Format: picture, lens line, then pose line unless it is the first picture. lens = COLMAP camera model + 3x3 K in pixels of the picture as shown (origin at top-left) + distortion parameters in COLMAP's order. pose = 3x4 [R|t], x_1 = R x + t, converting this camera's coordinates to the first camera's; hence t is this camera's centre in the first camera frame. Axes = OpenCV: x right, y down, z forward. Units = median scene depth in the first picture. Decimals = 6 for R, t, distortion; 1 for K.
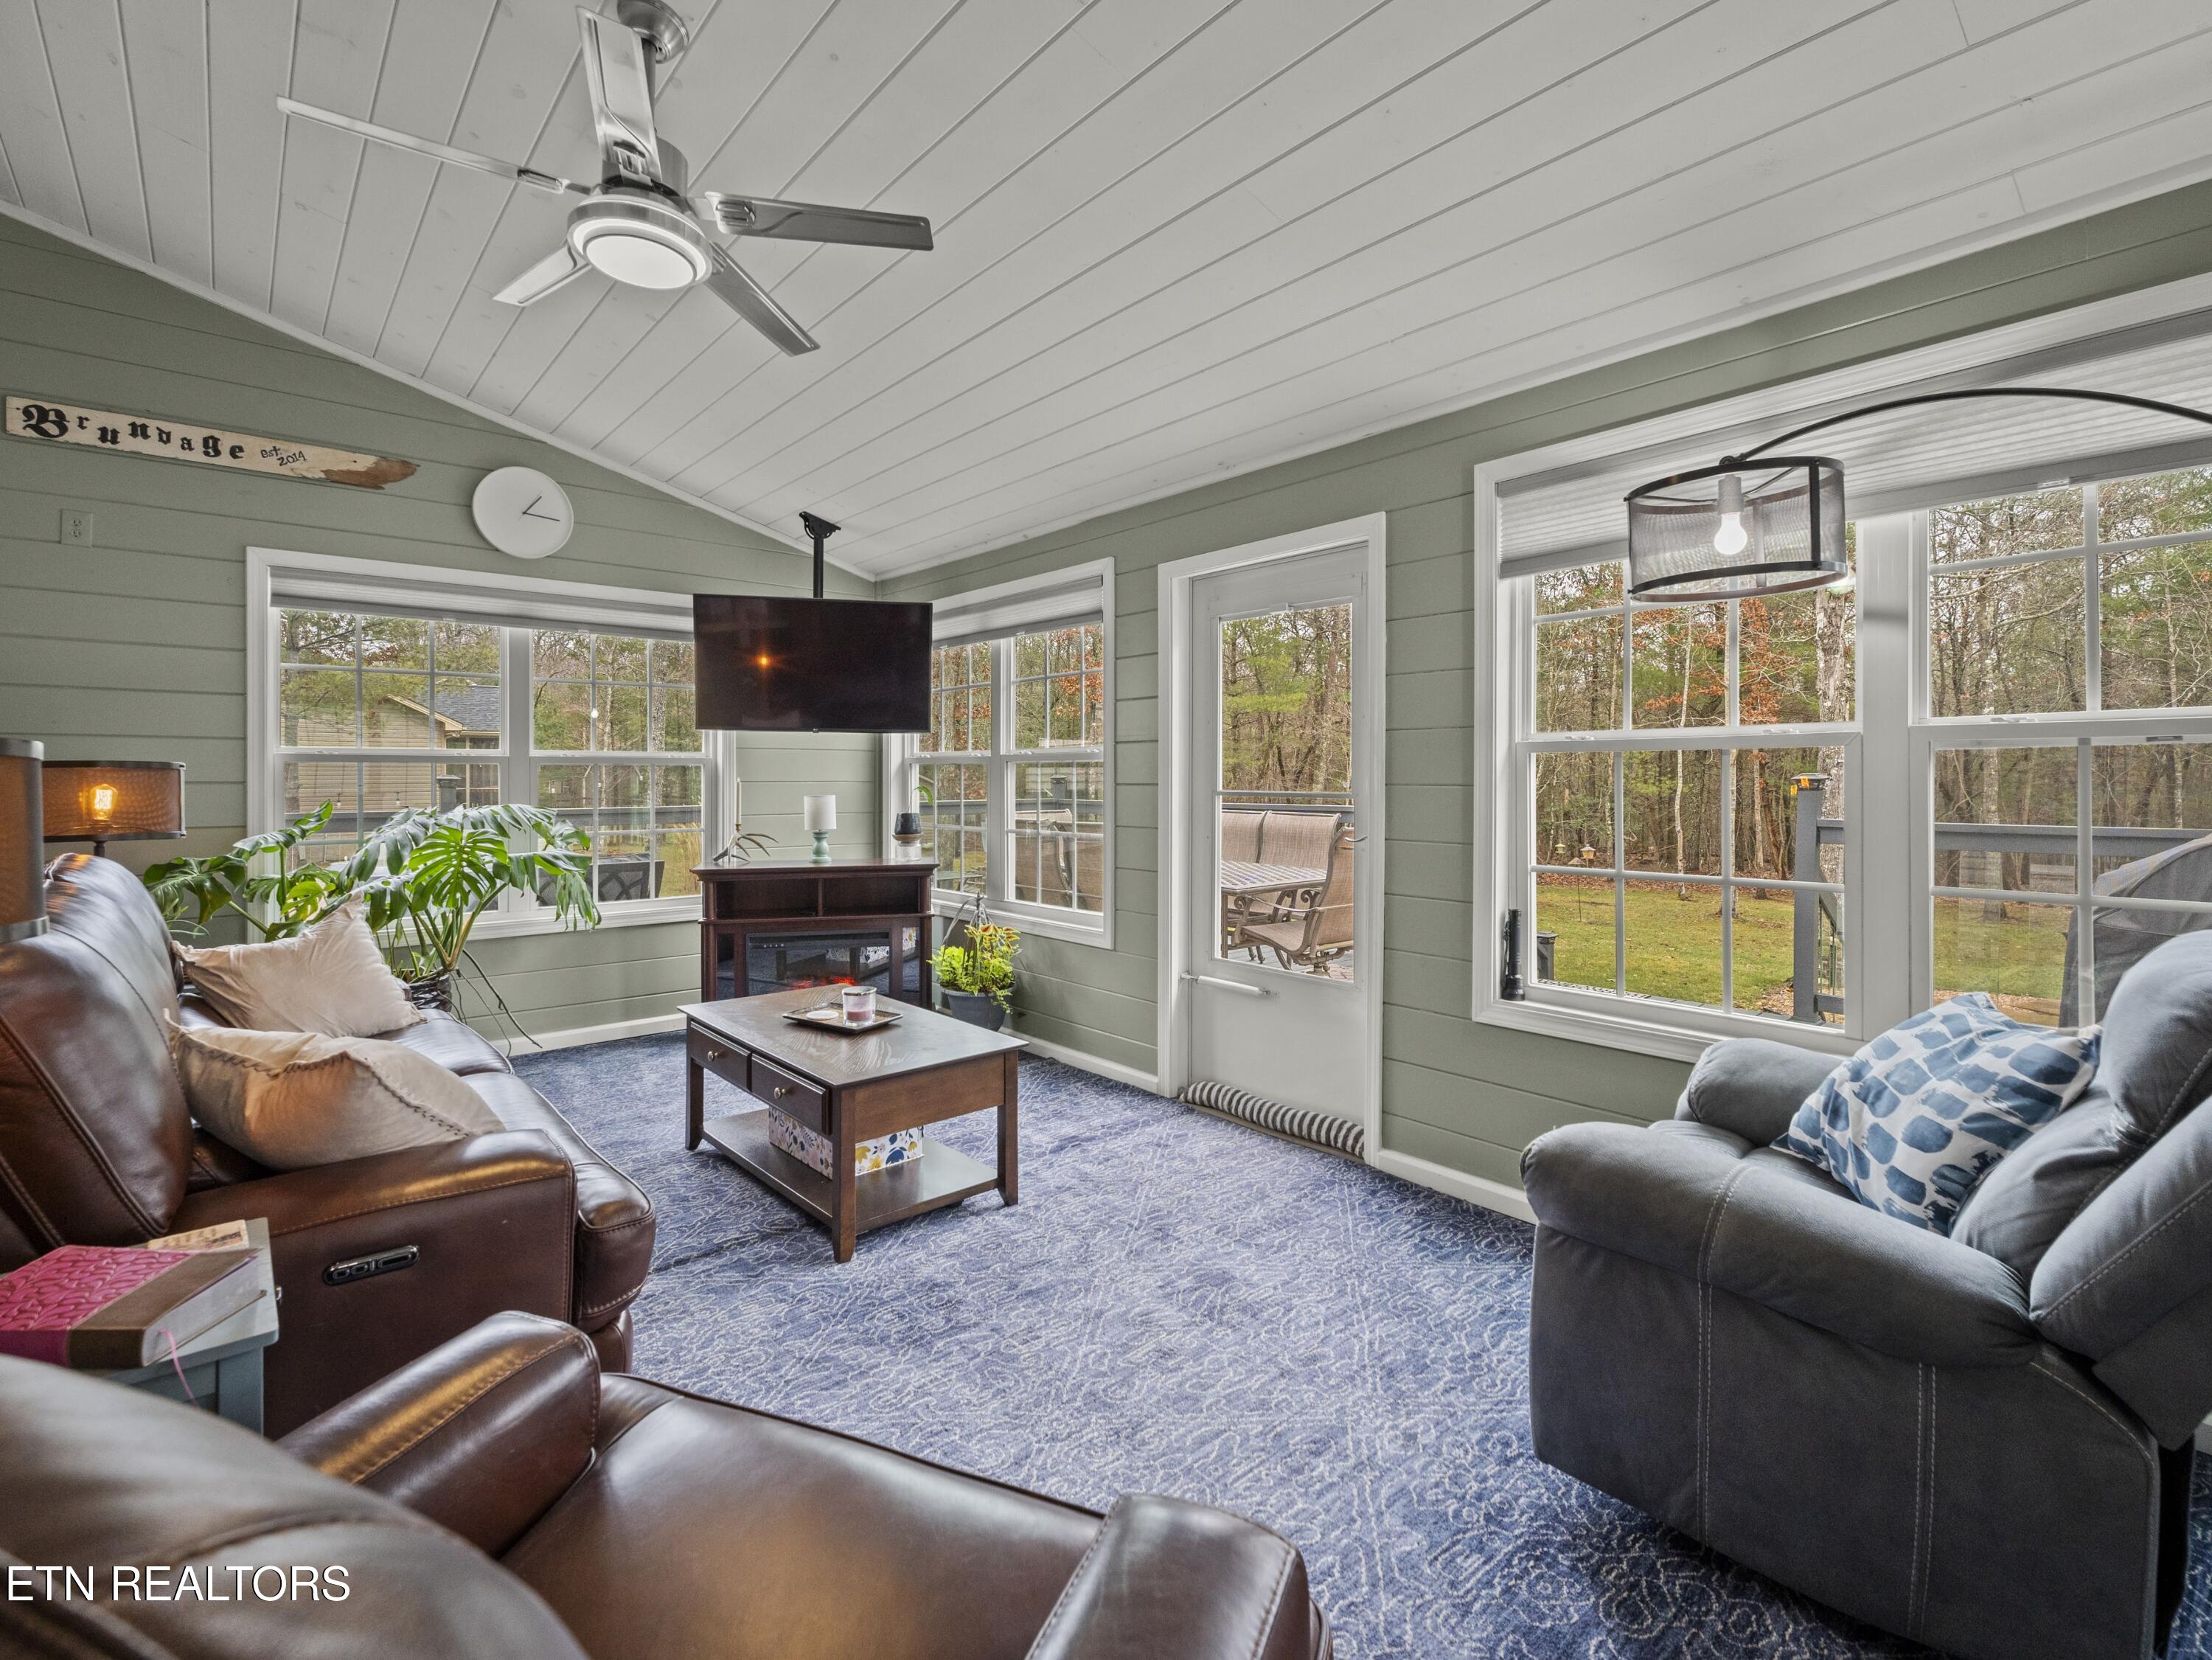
lens RADIAL K [[1042.6, 0, 1098.0], [0, 1042.6, 782.3], [0, 0, 1]] dist [0.003931, -0.000631]
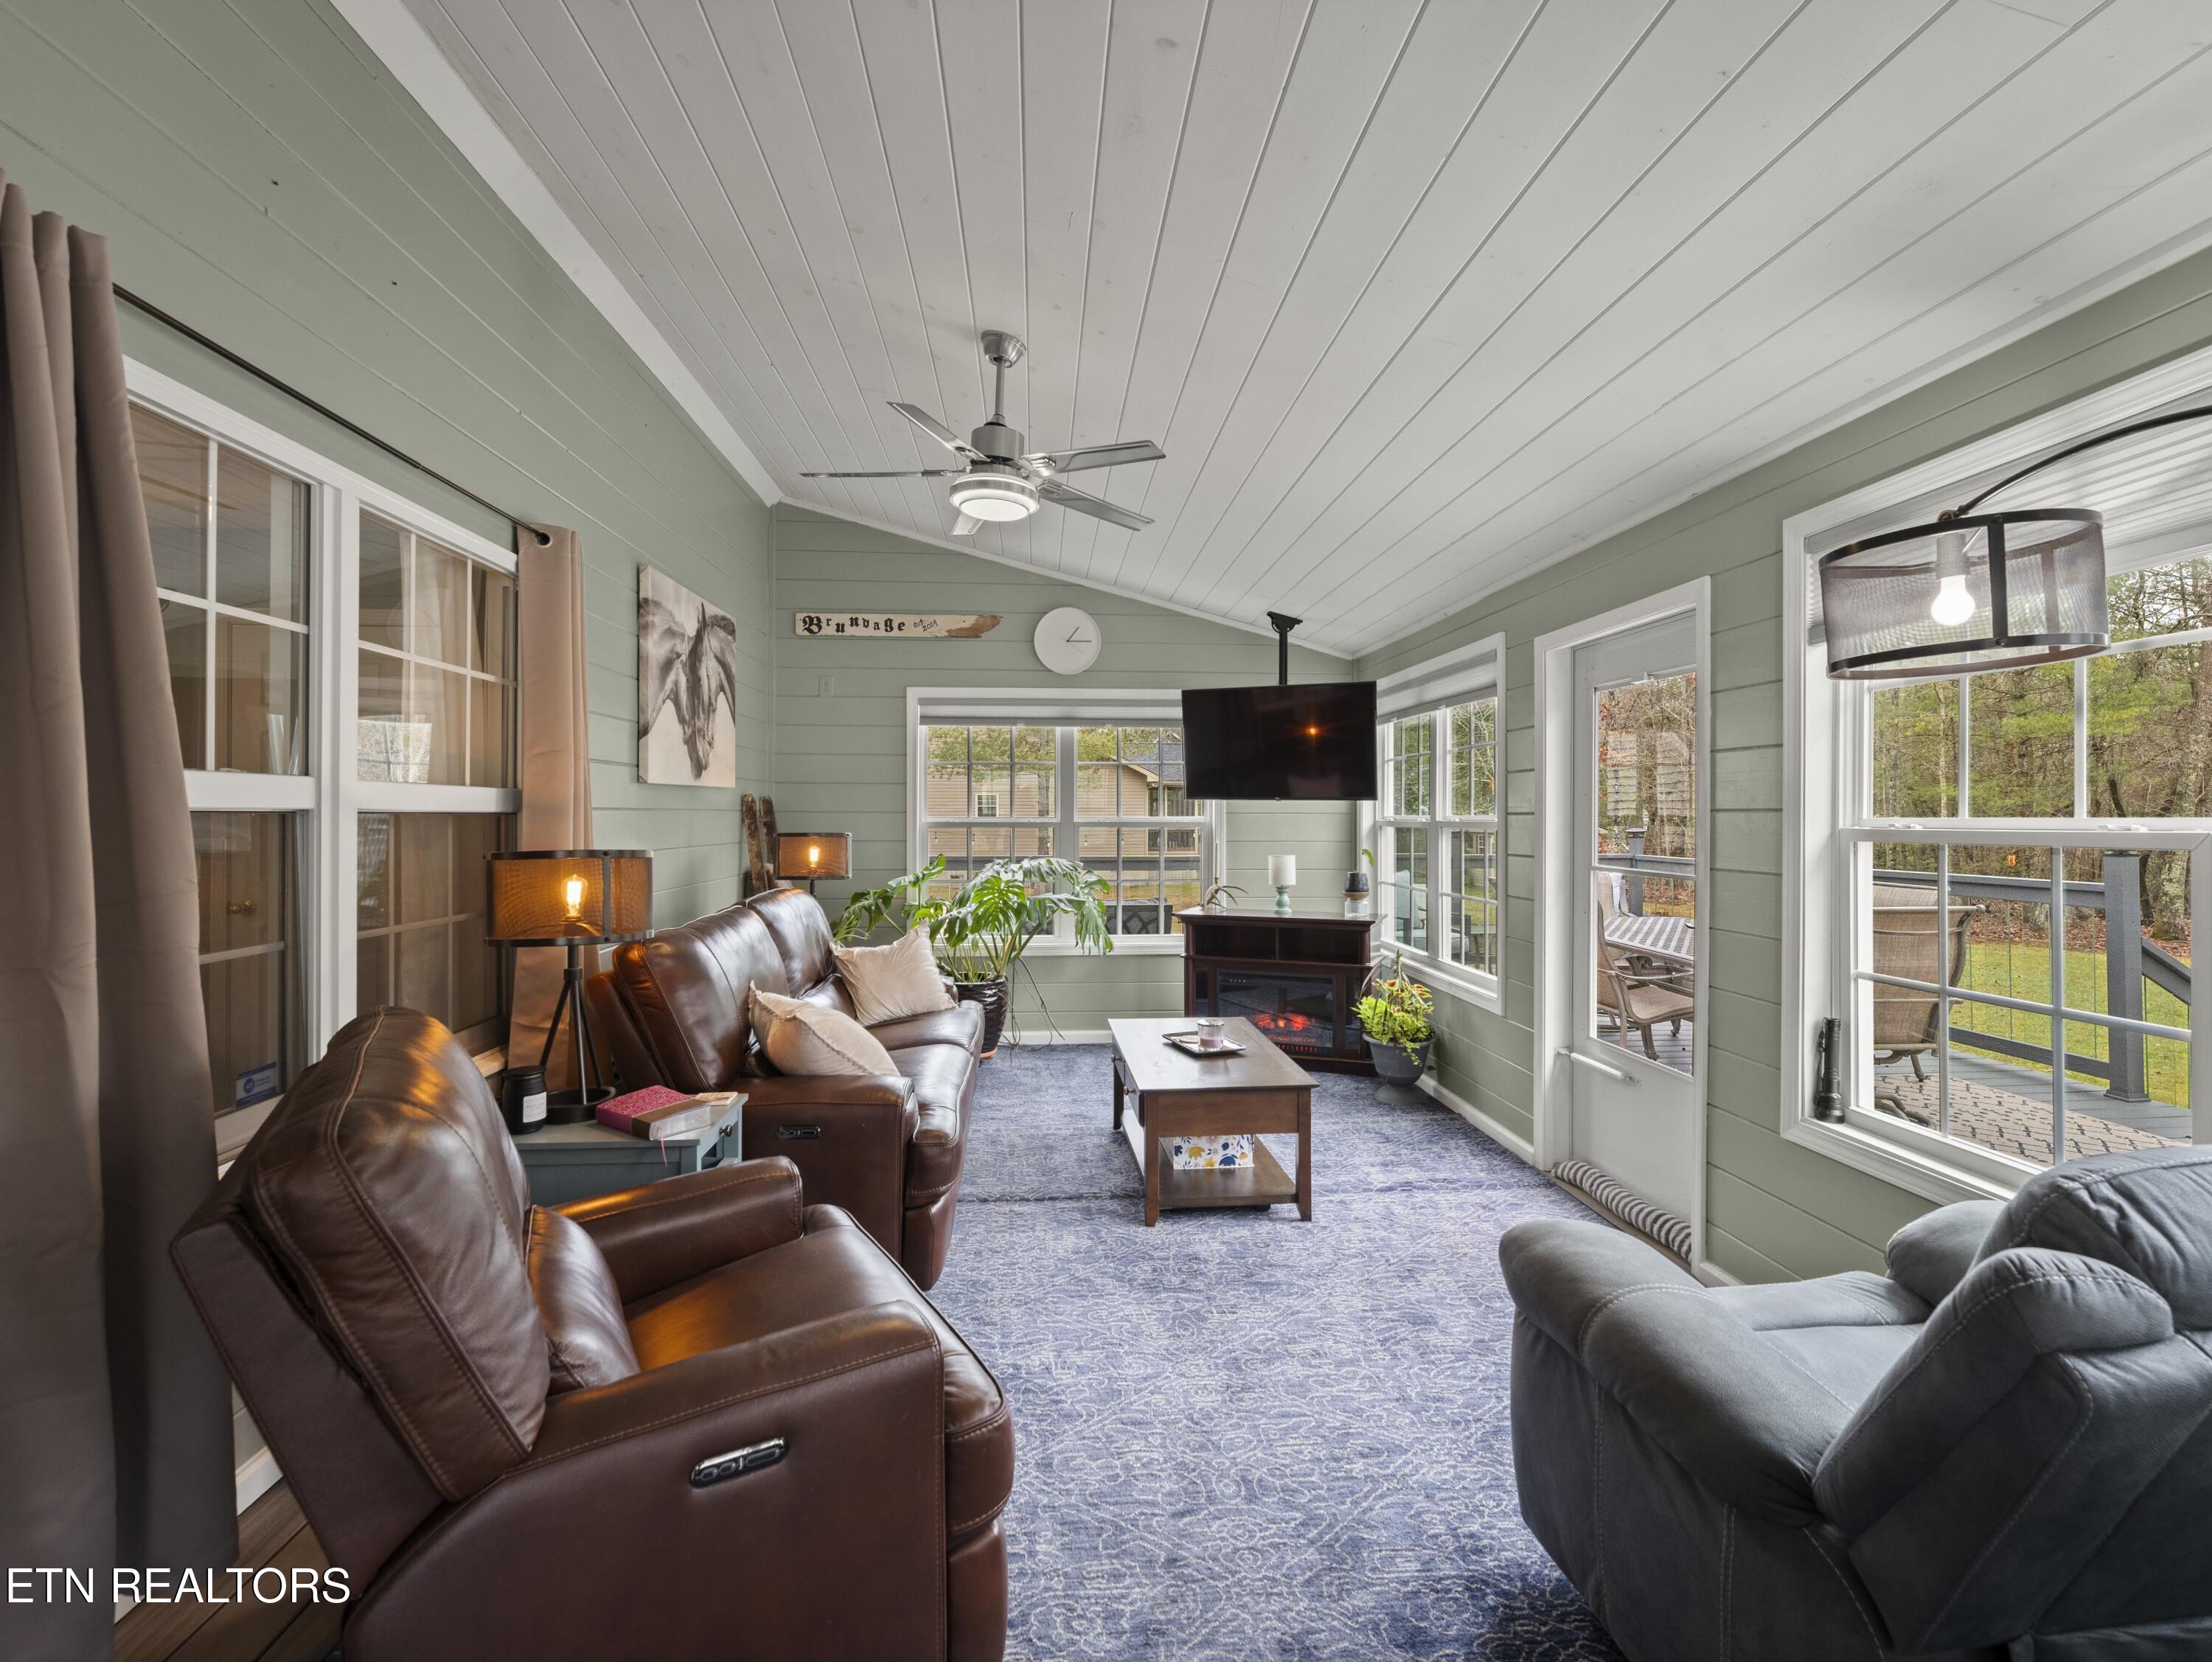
lens RADIAL K [[1027.8, 0, 1095.0], [0, 1027.8, 822.1], [0, 0, 1]] dist [0.002782, -0.000096]
pose [[0.805592, 0.004606, -0.592453, 0.319927], [-0.004637, 0.999988, 0.001470, -0.032871], [0.592452, 0.001563, 0.805604, -0.053086]]
